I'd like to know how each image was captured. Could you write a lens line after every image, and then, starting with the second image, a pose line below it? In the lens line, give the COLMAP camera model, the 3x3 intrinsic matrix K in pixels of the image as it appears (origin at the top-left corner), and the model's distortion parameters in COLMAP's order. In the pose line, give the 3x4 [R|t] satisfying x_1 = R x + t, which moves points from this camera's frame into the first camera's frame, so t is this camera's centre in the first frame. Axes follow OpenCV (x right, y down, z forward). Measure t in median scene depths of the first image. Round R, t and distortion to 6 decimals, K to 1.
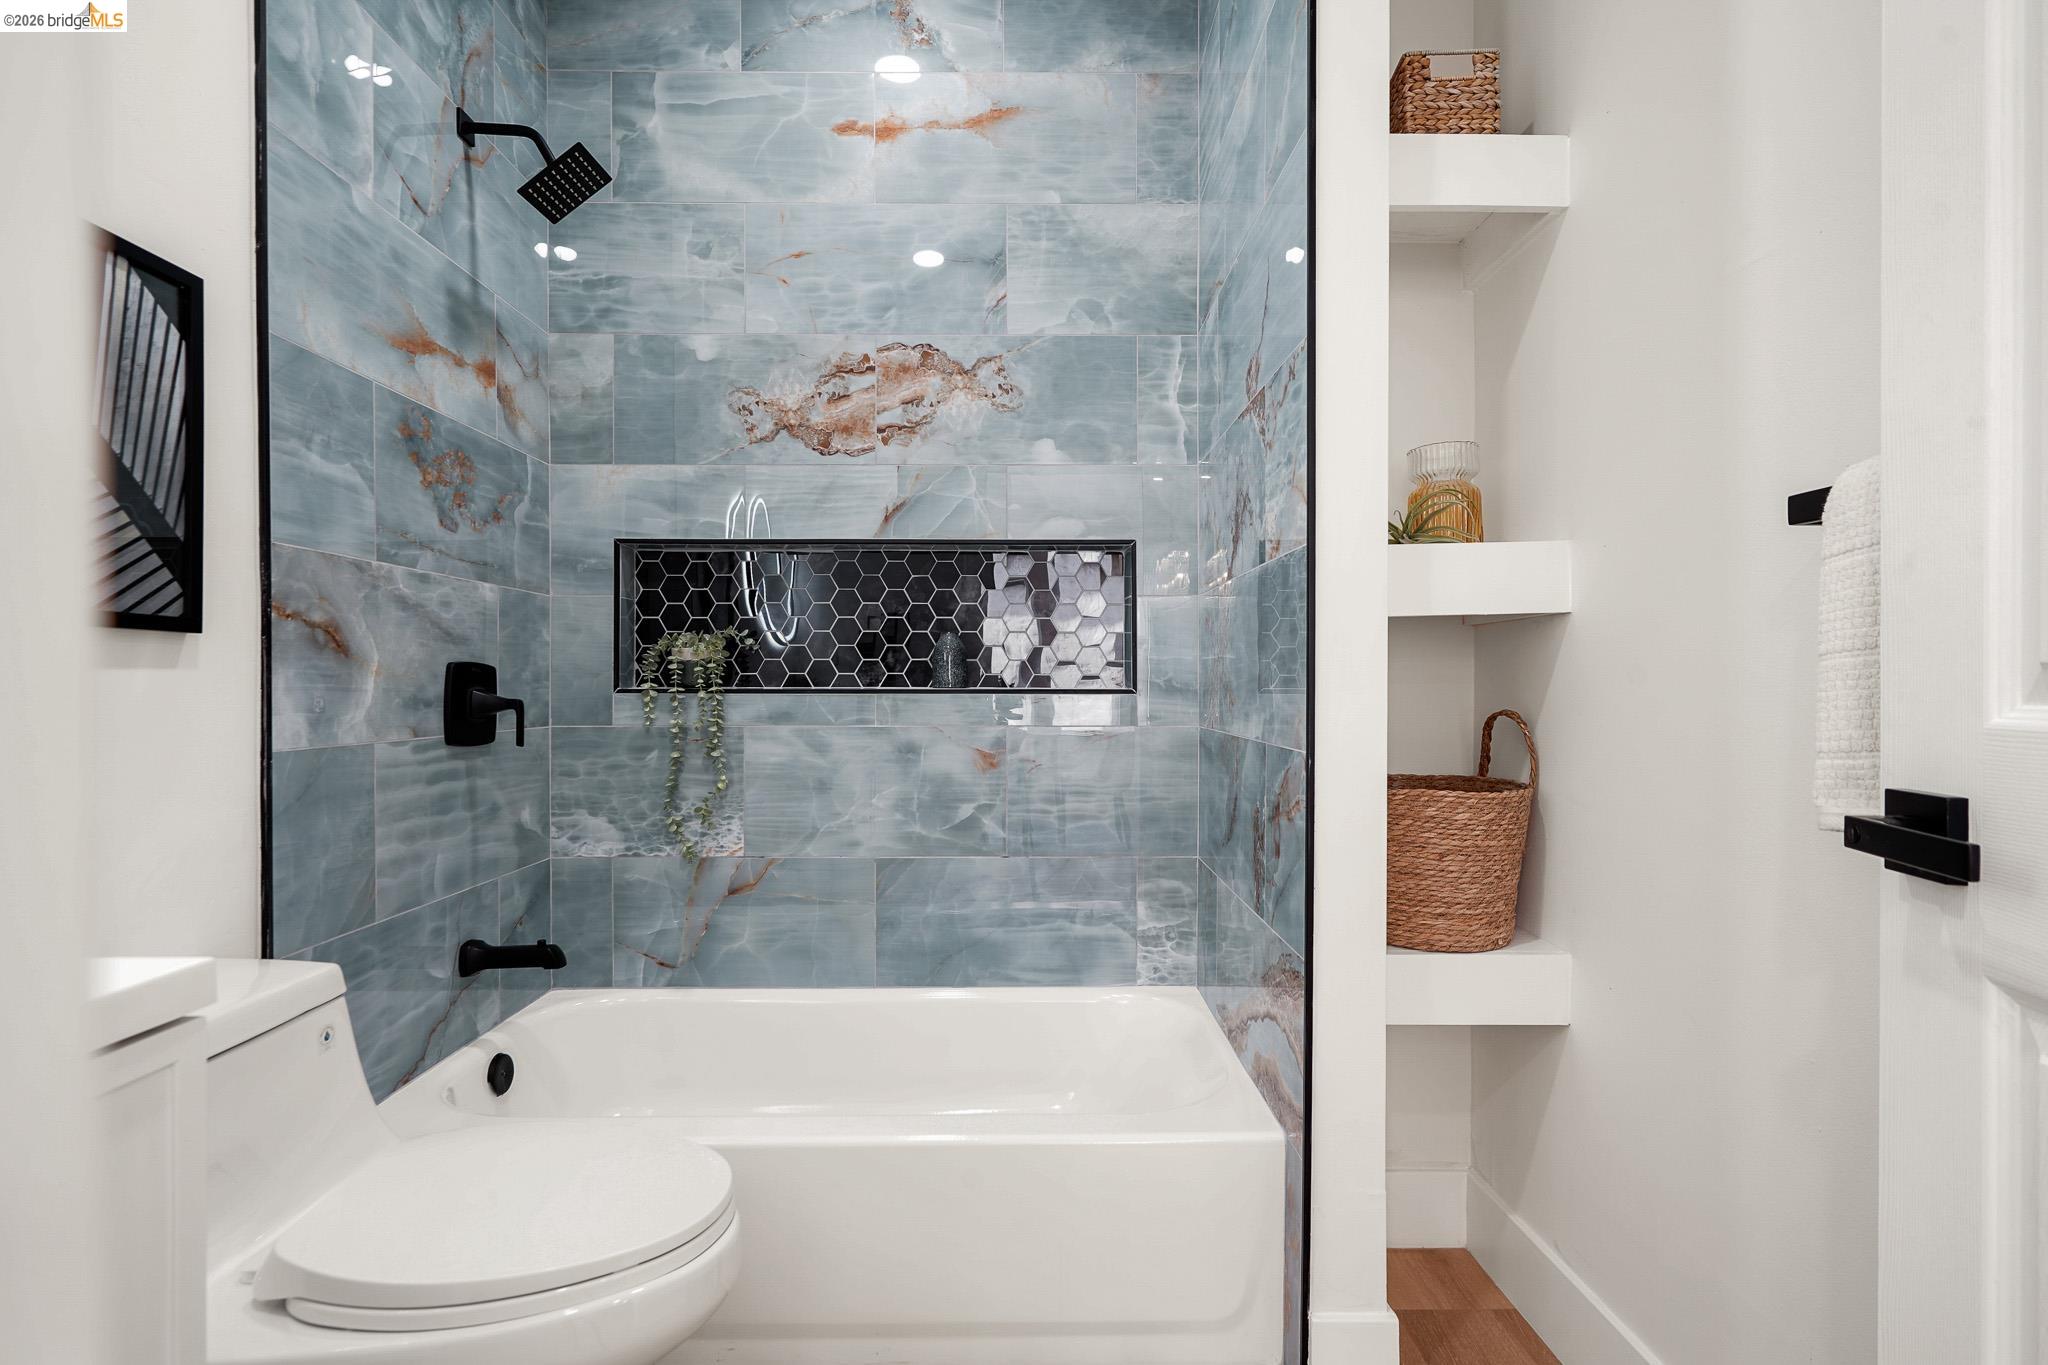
lens RADIAL K [[951.4, 0, 1020.7], [0, 951.4, 683.5], [0, 0, 1]] dist [-0.002612, -0.000459]
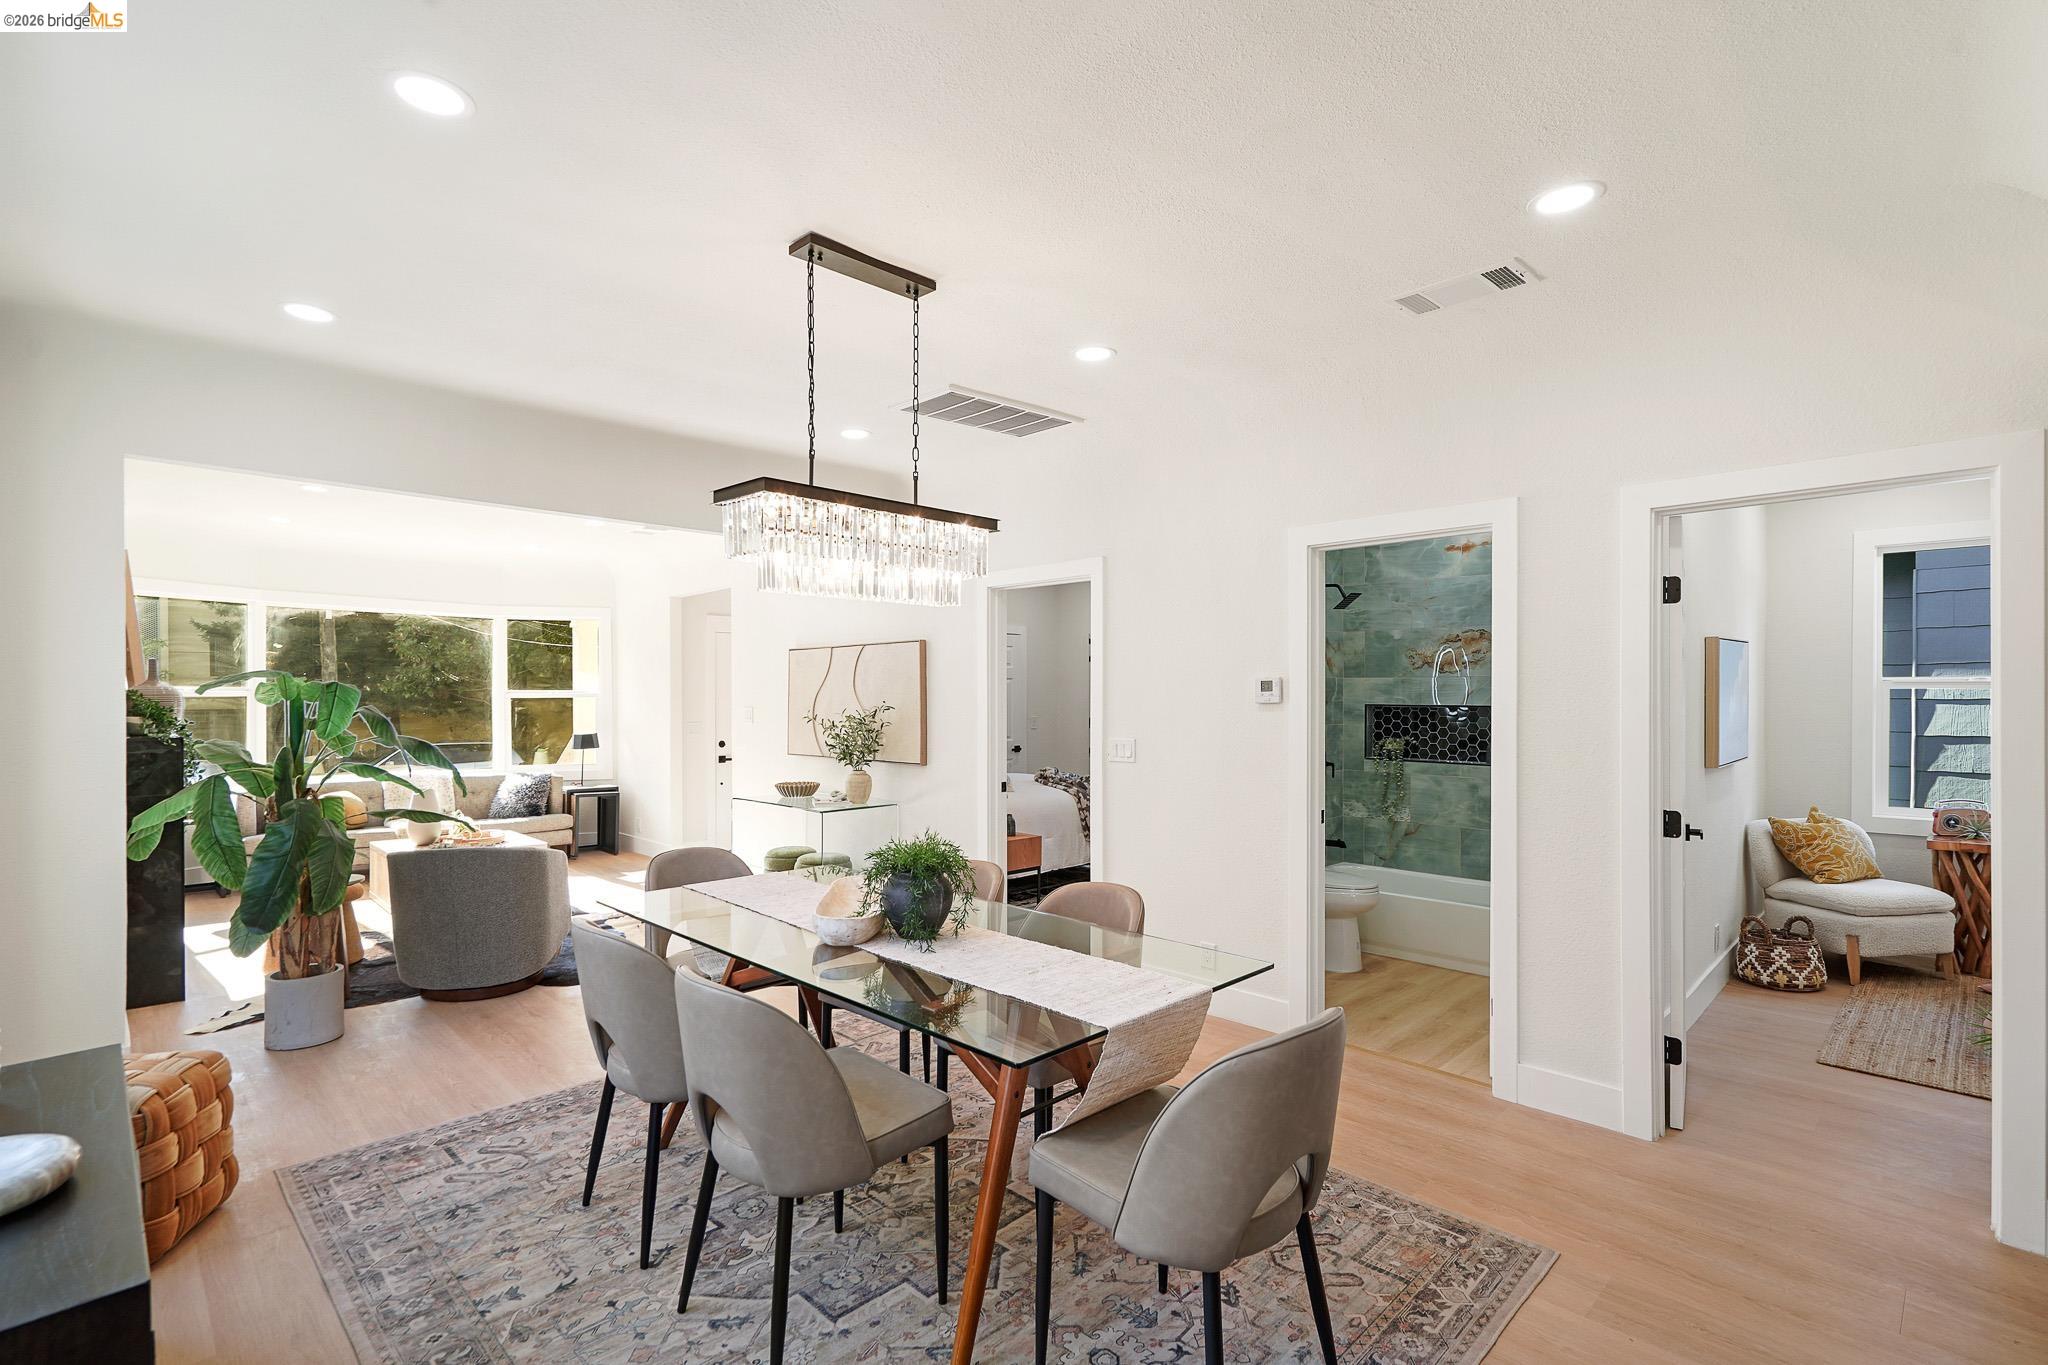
lens RADIAL K [[951.4, 0, 1020.0], [0, 951.4, 696.1], [0, 0, 1]] dist [-0.002612, -0.000459]
pose [[0.698182, 0.004620, -0.715906, 0.867580], [-0.005309, 0.999985, 0.001276, -0.173456], [0.715901, 0.002910, 0.698196, -1.680982]]
